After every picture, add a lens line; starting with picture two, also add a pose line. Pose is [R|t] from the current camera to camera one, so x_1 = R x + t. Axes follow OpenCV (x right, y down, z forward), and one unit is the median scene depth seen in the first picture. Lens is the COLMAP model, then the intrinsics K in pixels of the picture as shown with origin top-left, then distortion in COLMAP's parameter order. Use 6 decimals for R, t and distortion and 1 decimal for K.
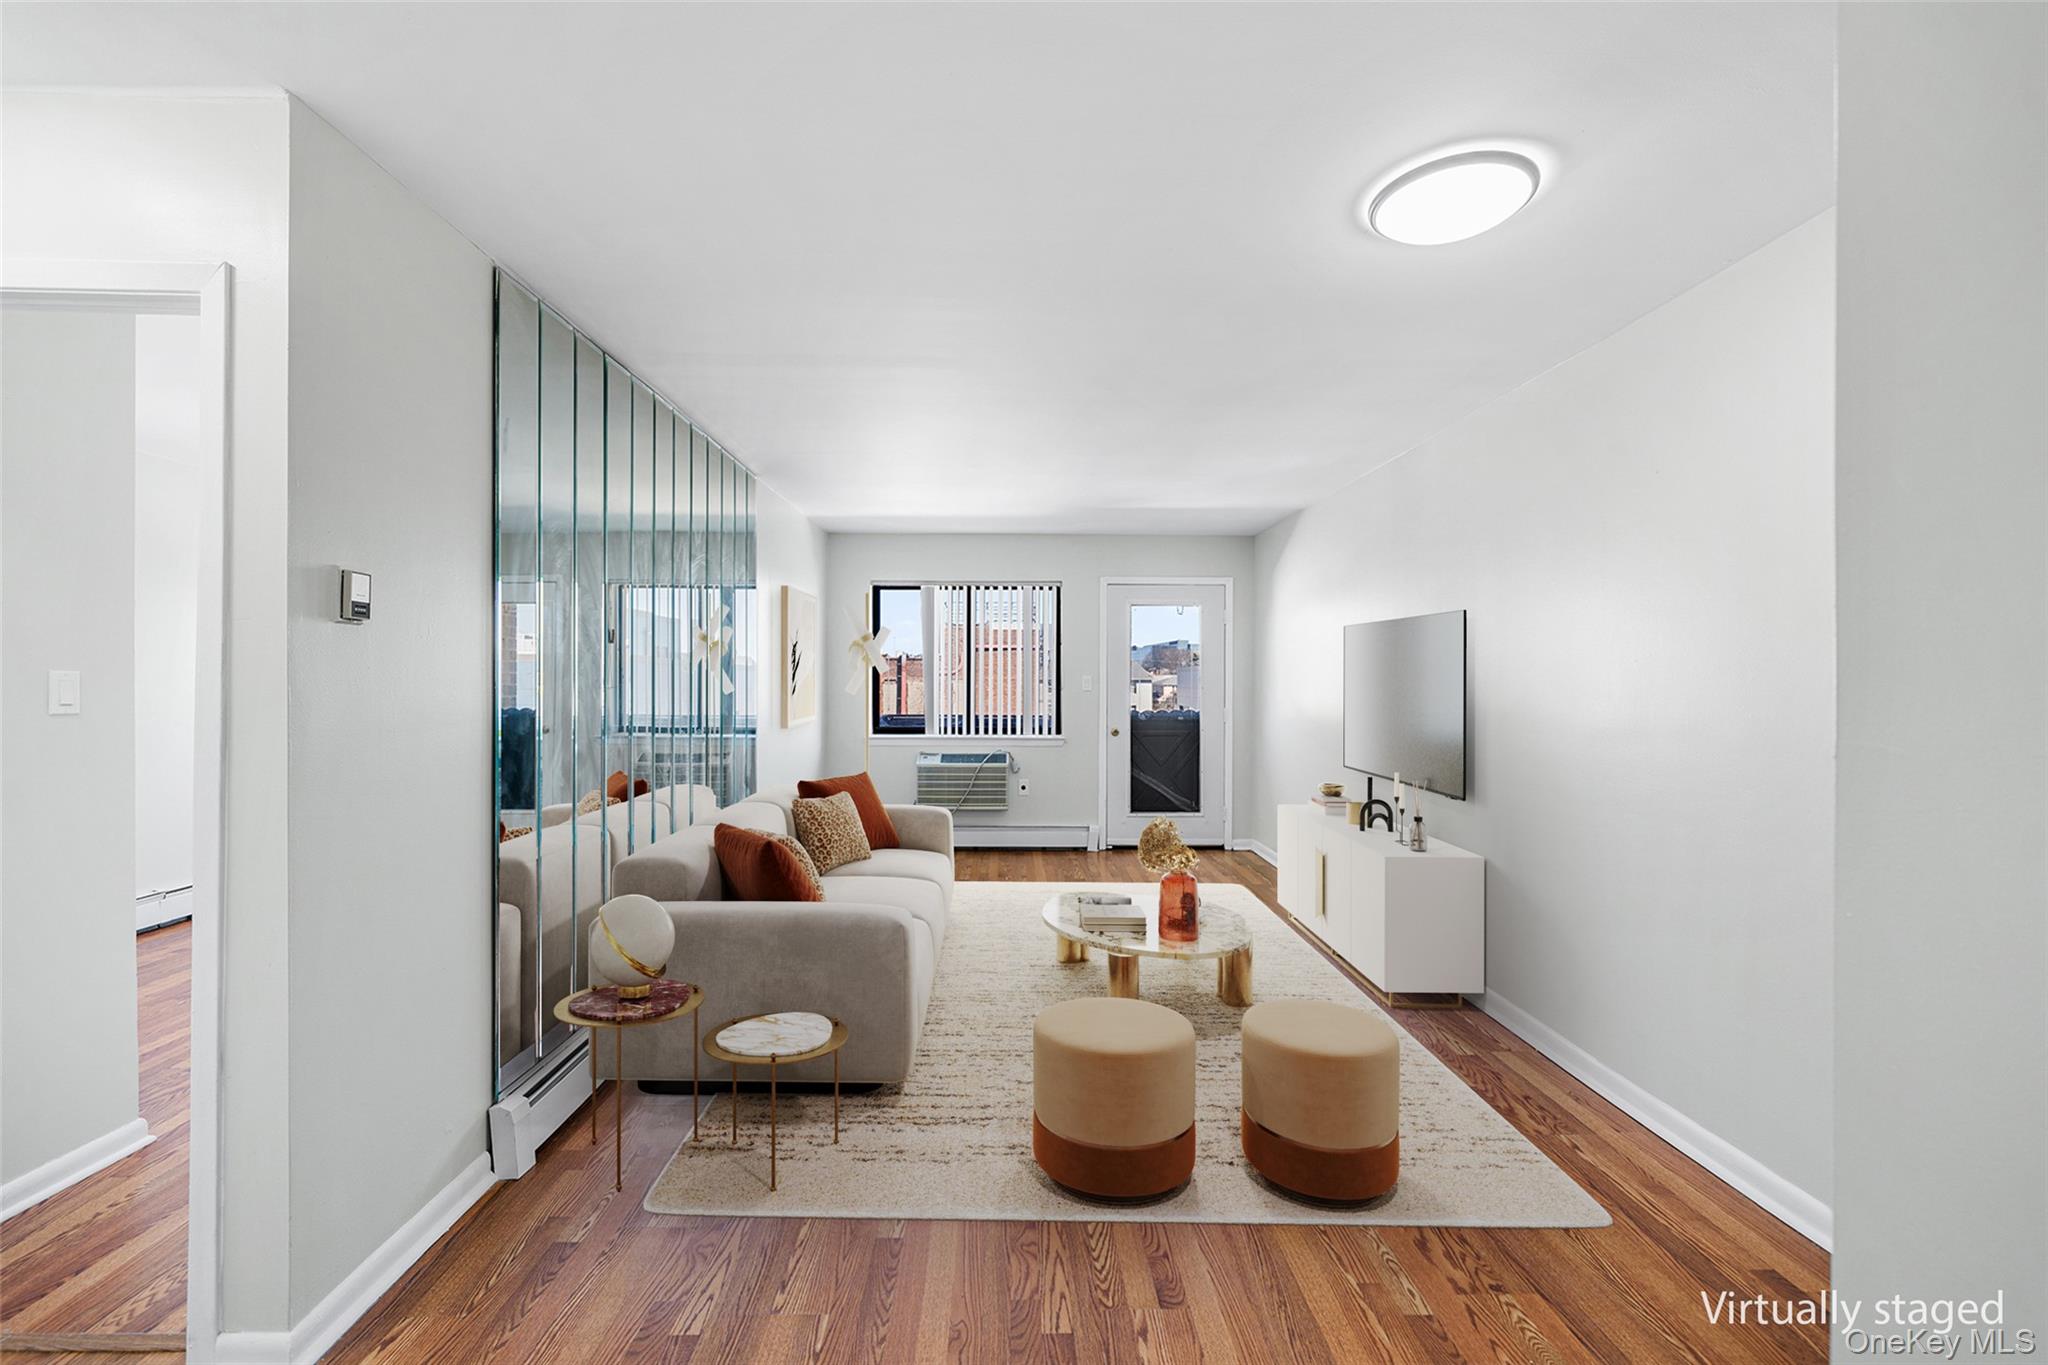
lens RADIAL K [[843.6, 0, 1004.1], [0, 843.6, 680.2], [0, 0, 1]] dist [0.000688, 0.000479]
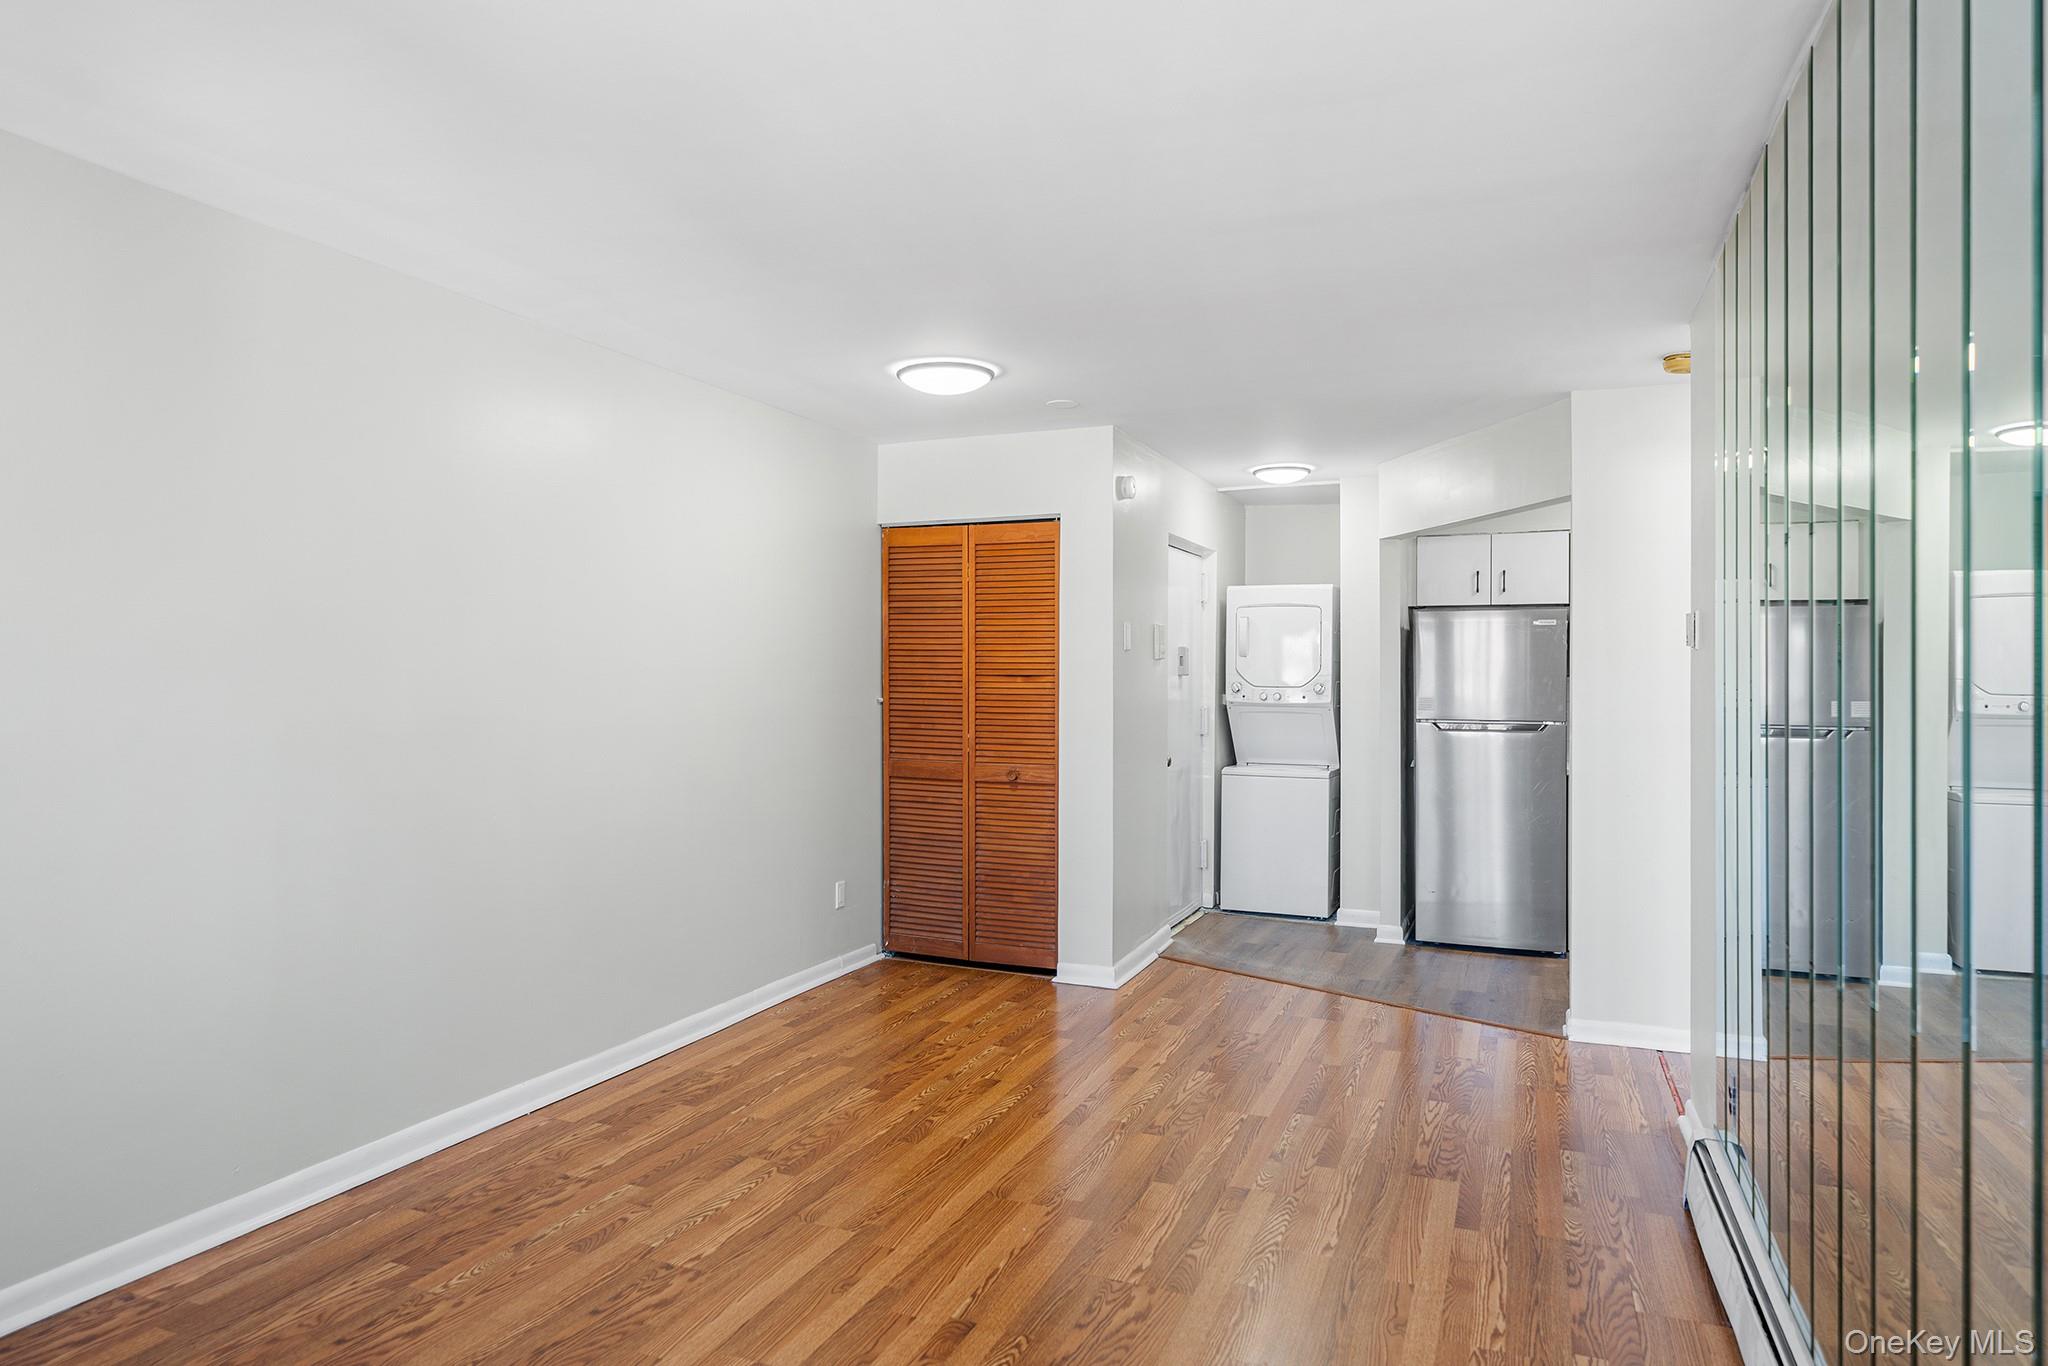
lens RADIAL K [[1226.8, 0, 1024.0], [0, 1226.8, 683.0], [0, 0, 1]] dist [-0.000178, -0.000472]
pose [[-0.927403, -0.010659, 0.373912, -0.173313], [-0.009843, 0.999943, 0.004094, -0.004230], [-0.373934, 0.000117, -0.927455, 1.162198]]
